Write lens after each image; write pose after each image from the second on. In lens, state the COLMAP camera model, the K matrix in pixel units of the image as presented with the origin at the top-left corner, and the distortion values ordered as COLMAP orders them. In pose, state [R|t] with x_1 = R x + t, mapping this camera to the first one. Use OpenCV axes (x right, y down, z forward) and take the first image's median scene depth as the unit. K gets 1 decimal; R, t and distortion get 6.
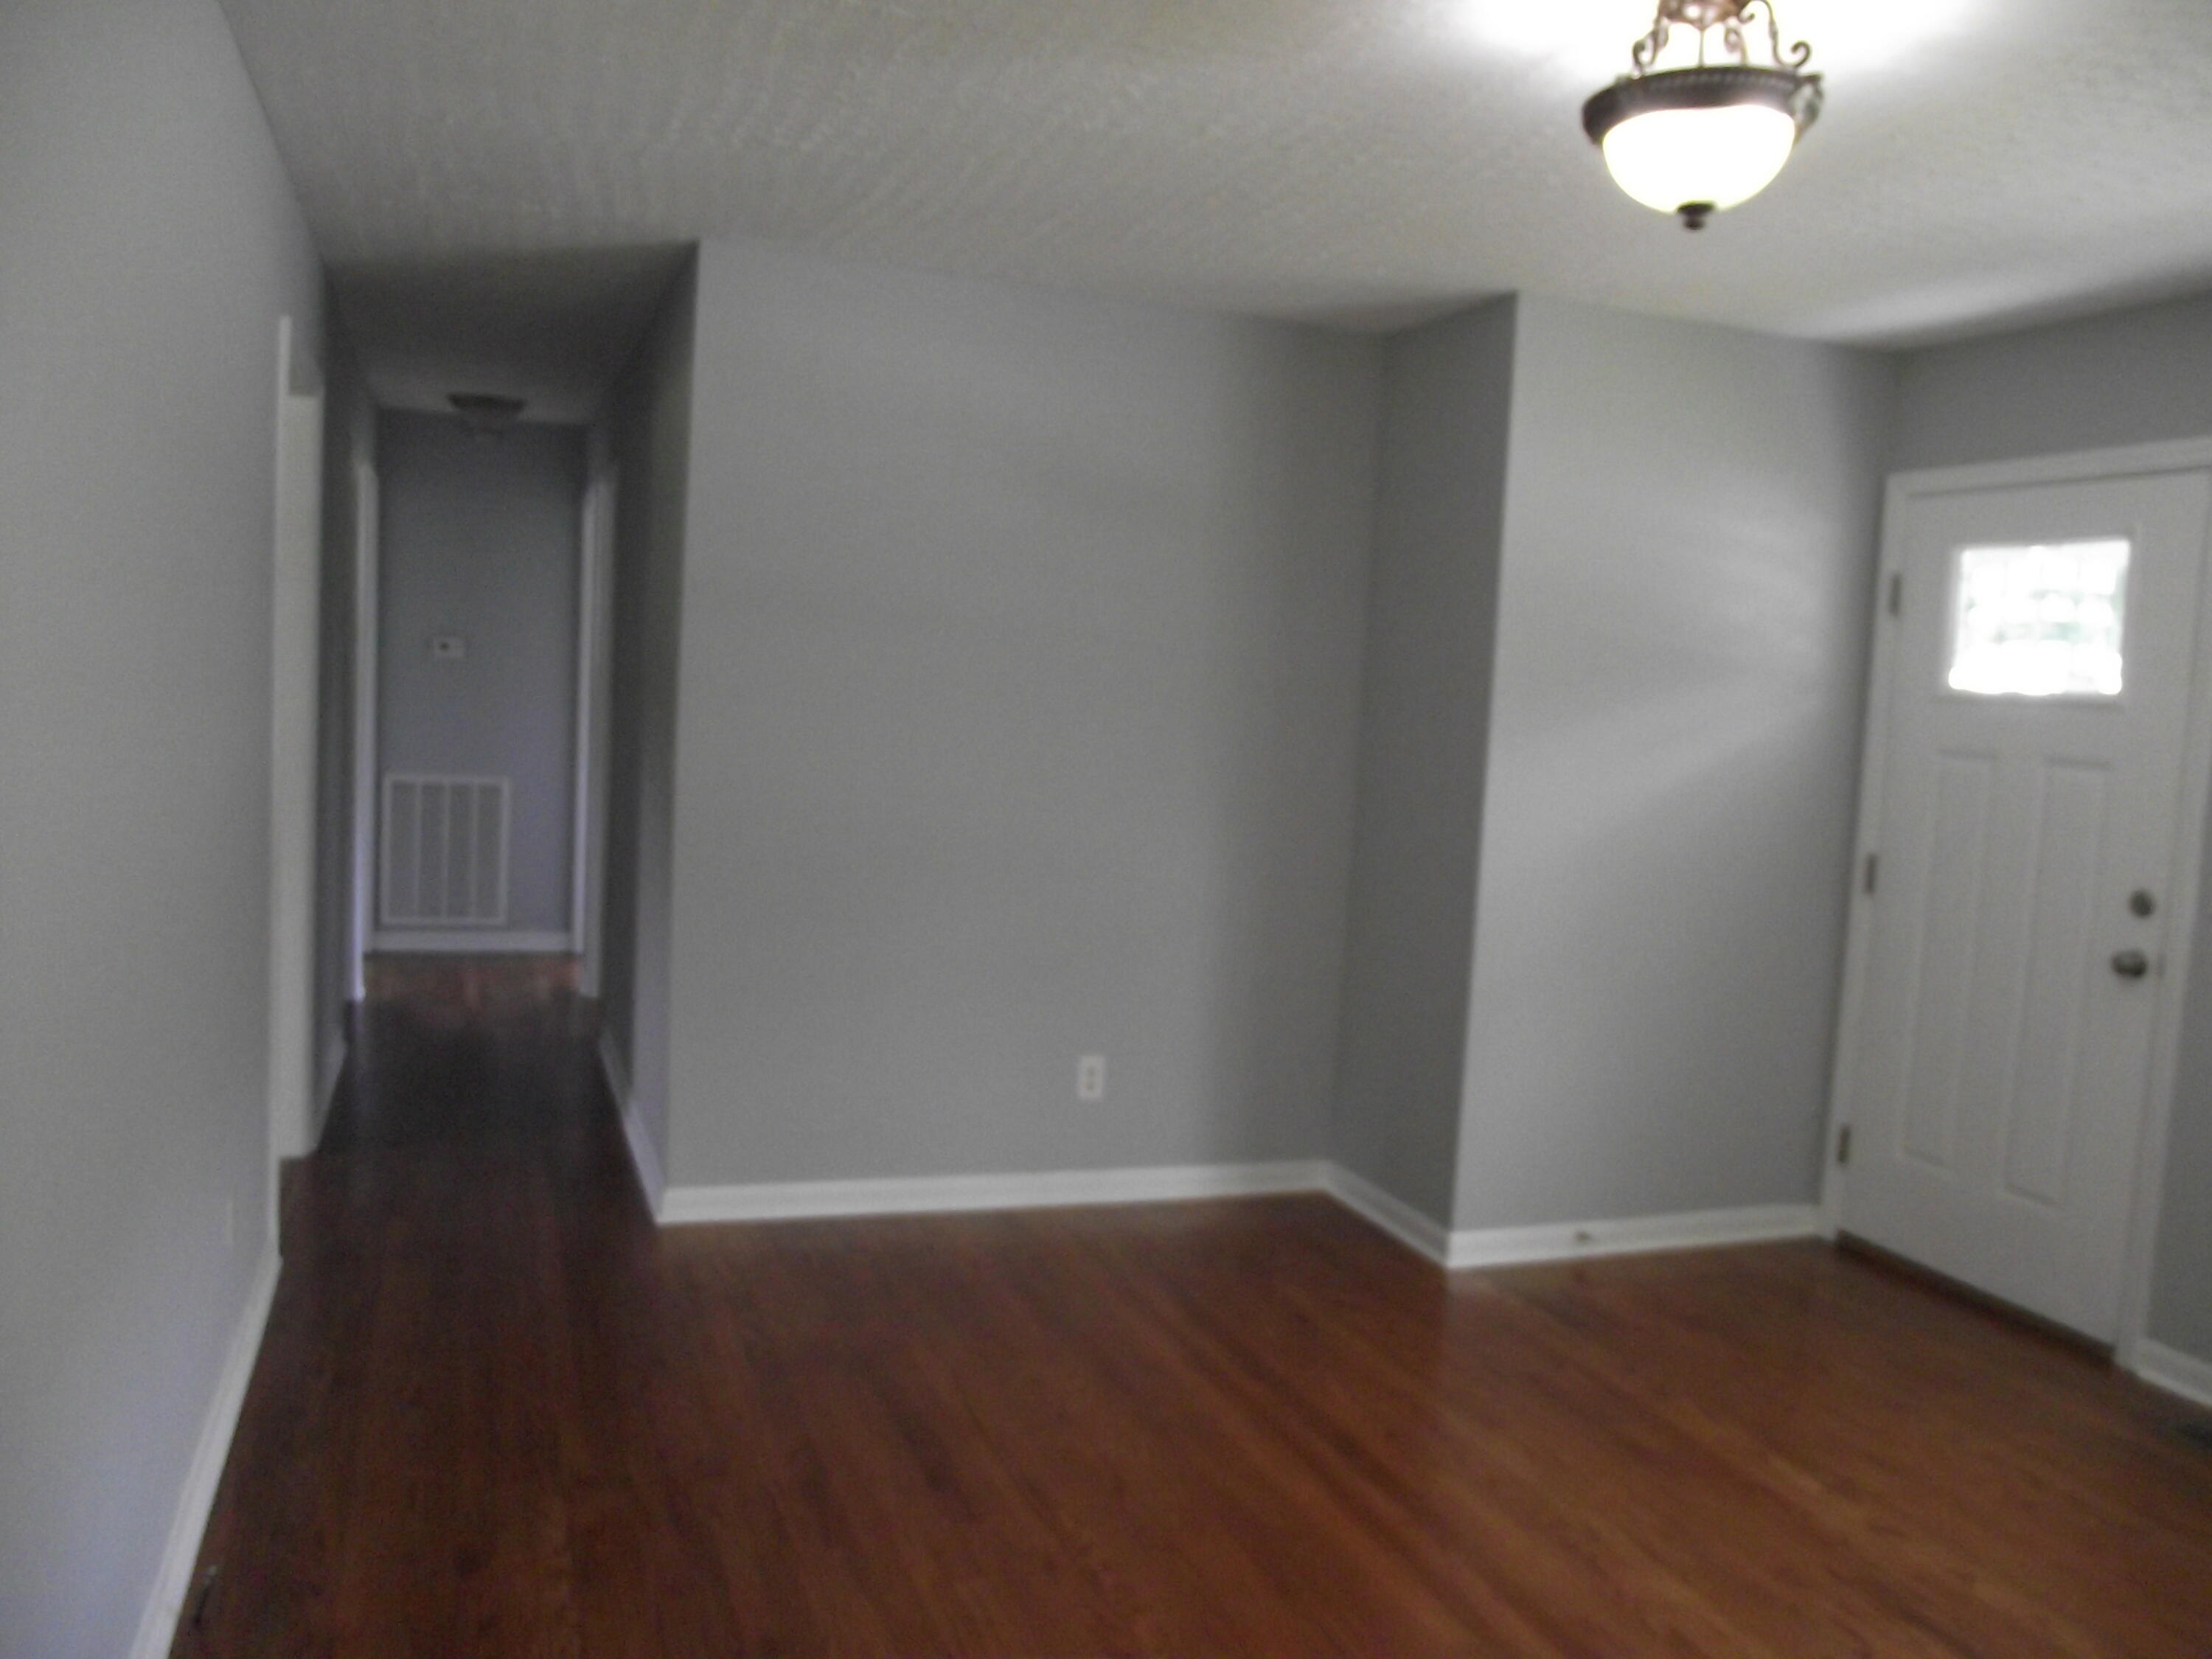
lens RADIAL K [[1733.5, 0, 1100.3], [0, 1733.5, 818.9], [0, 0, 1]] dist [-0.073678, 0.045161]
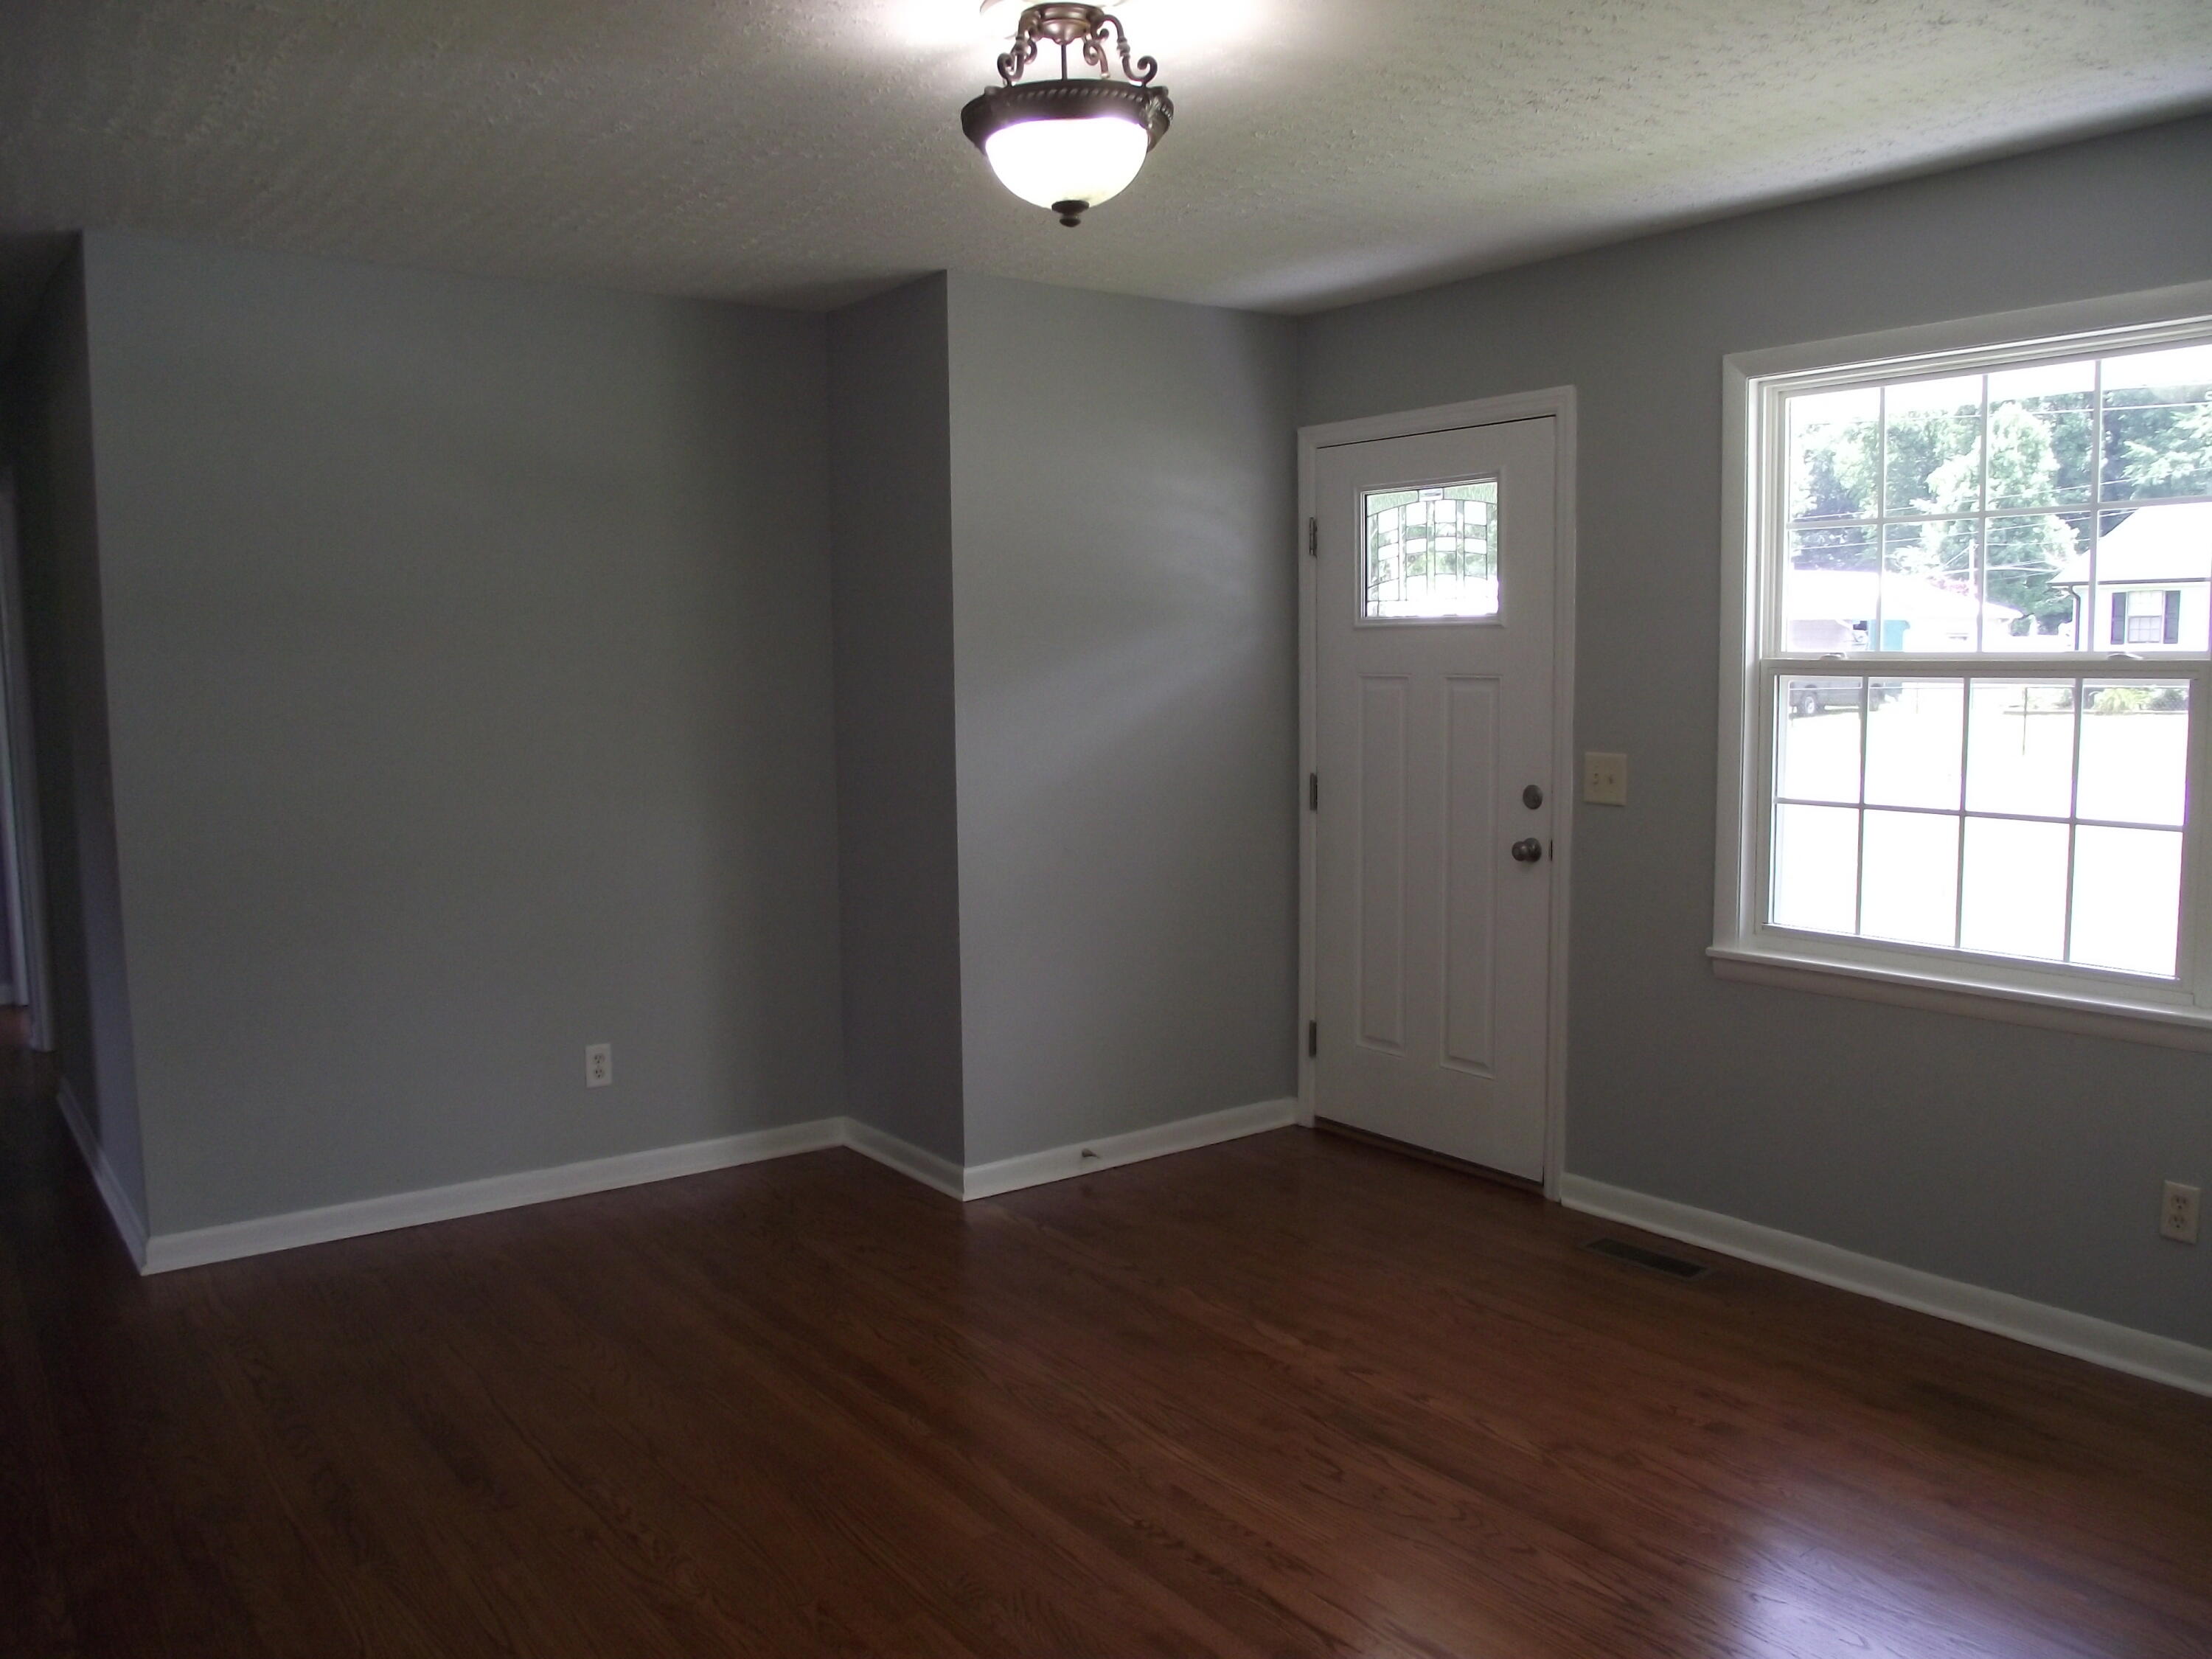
lens RADIAL K [[1733.5, 0, 1100.3], [0, 1733.5, 818.9], [0, 0, 1]] dist [-0.073678, 0.045161]
pose [[0.957393, -0.094176, 0.273002, 0.018159], [0.088128, 0.995516, 0.034358, -0.001111], [-0.275014, -0.008835, 0.961400, -0.046868]]
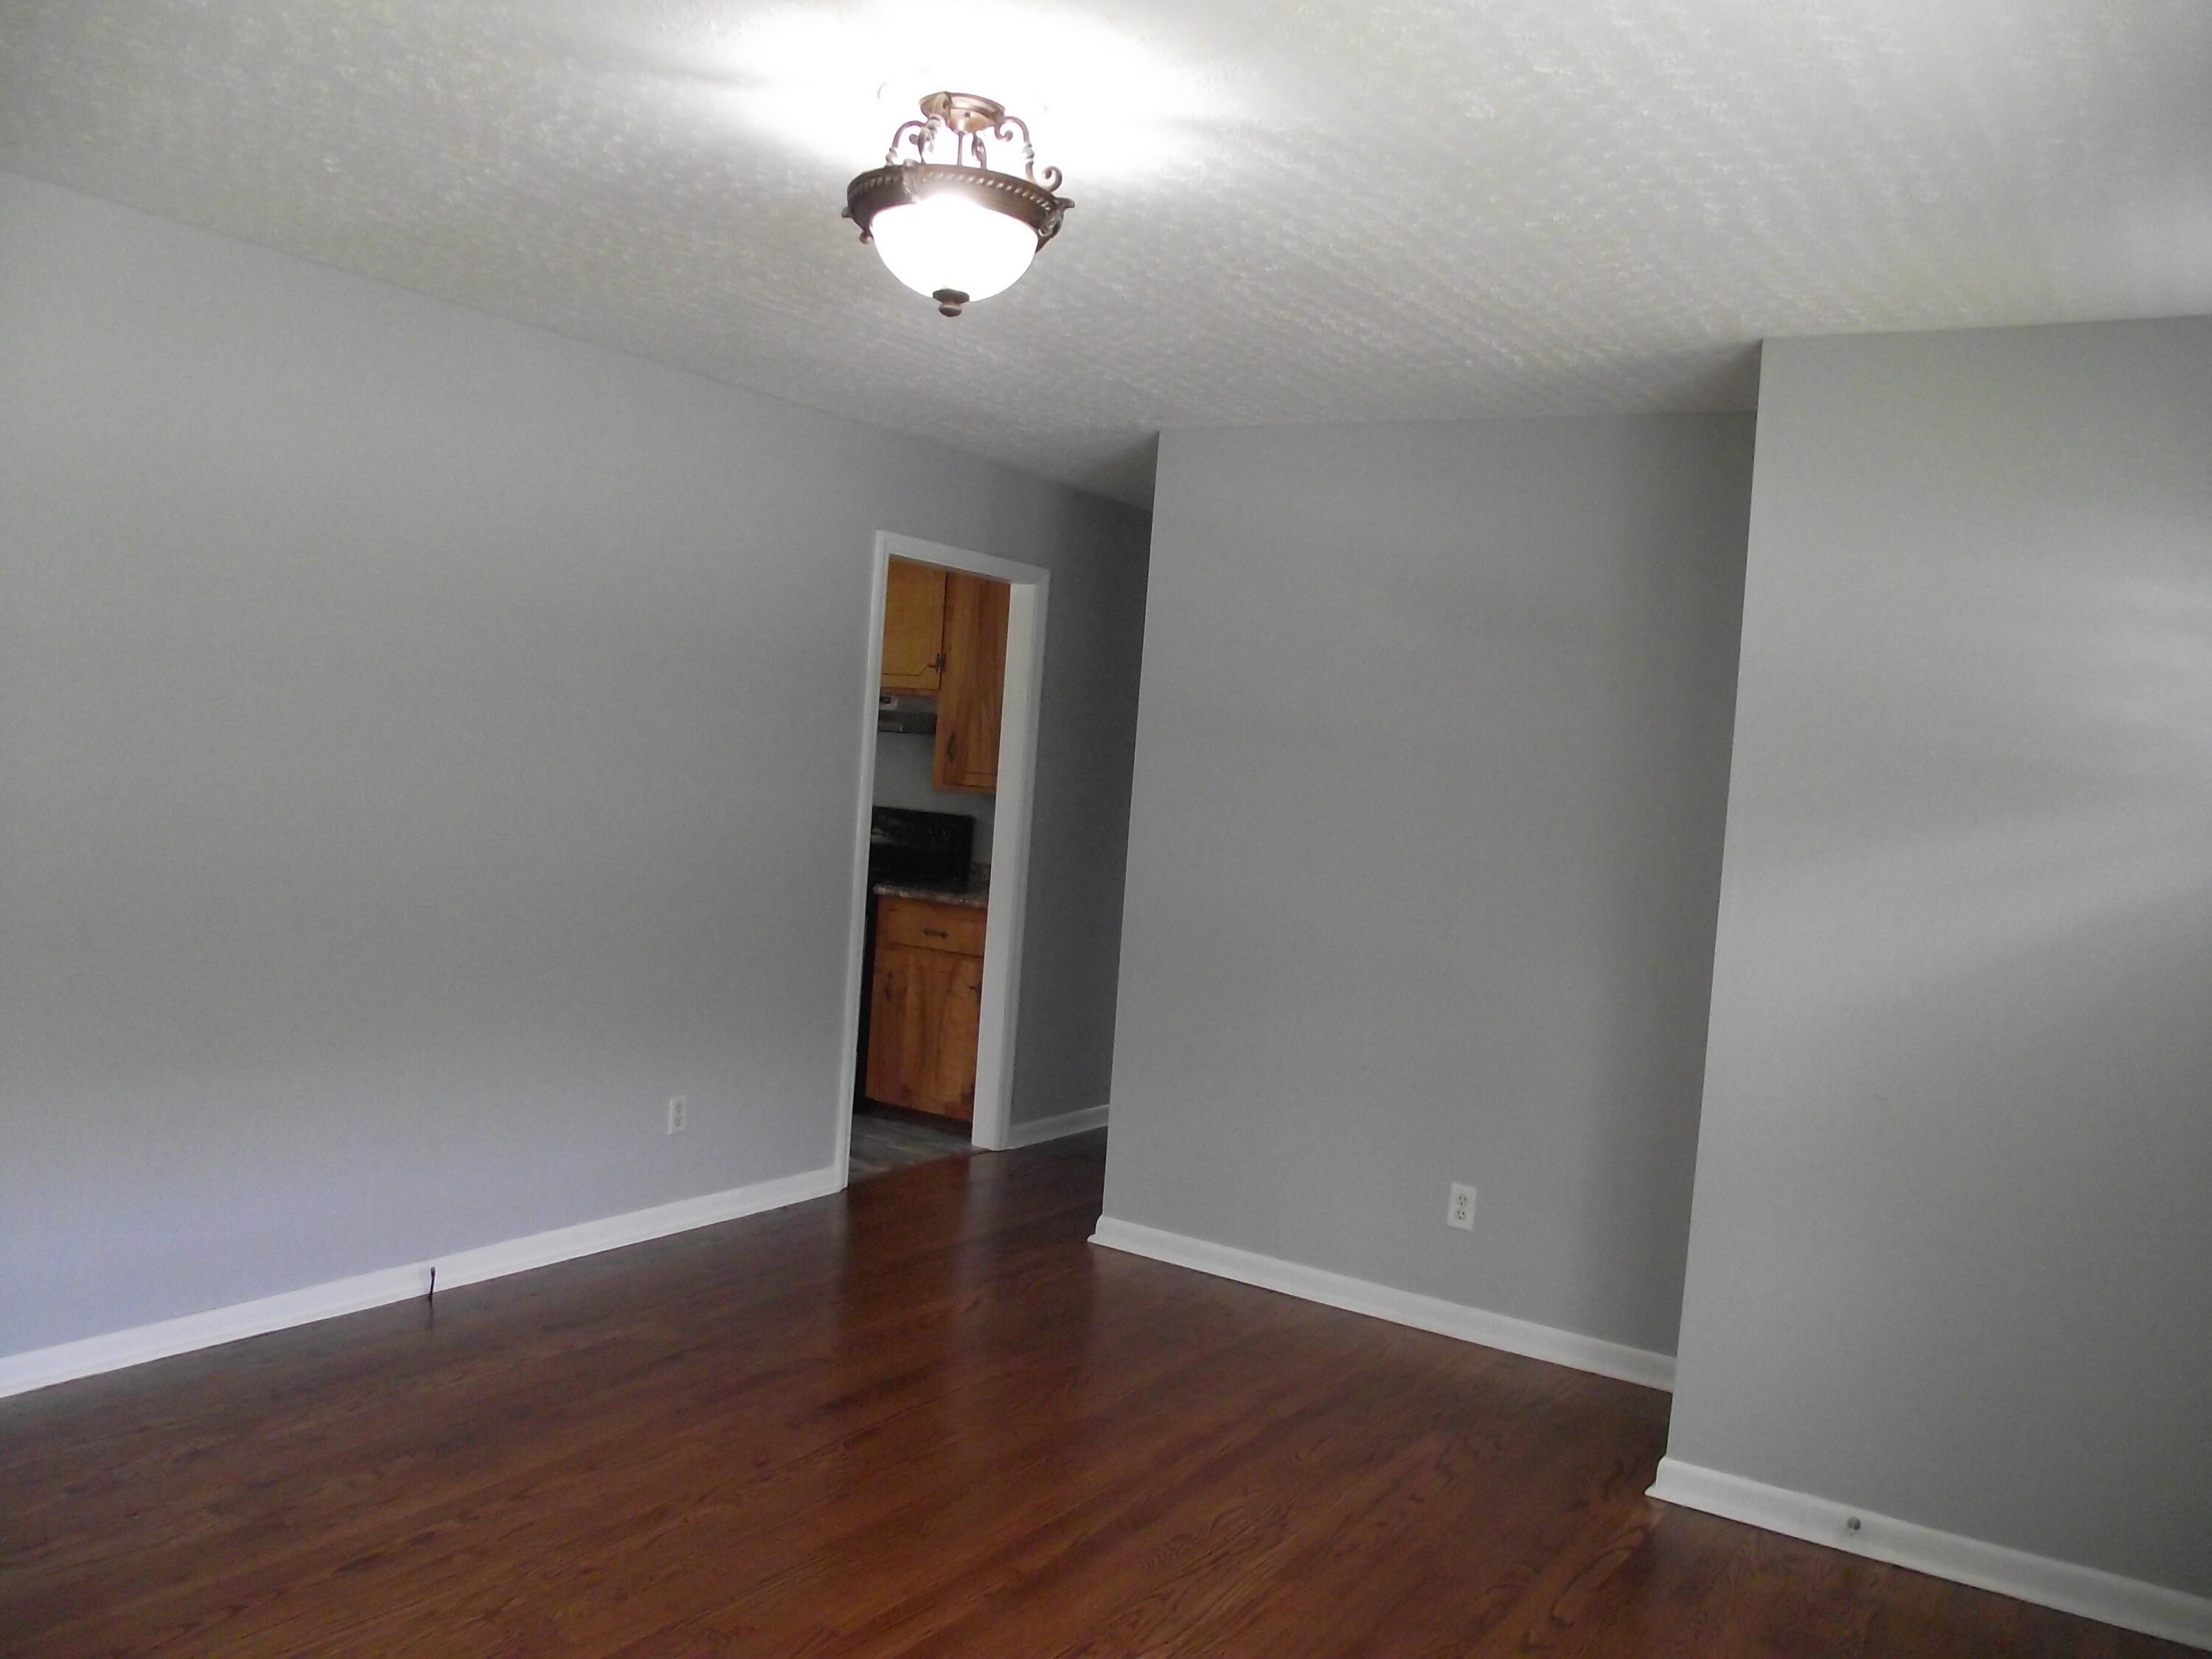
lens RADIAL K [[1733.5, 0, 1100.3], [0, 1733.5, 818.9], [0, 0, 1]] dist [-0.073678, 0.045161]
pose [[0.607099, 0.023910, -0.794266, 0.819188], [-0.110150, 0.992430, -0.054317, 0.011427], [0.786954, 0.120464, 0.605137, 0.295631]]
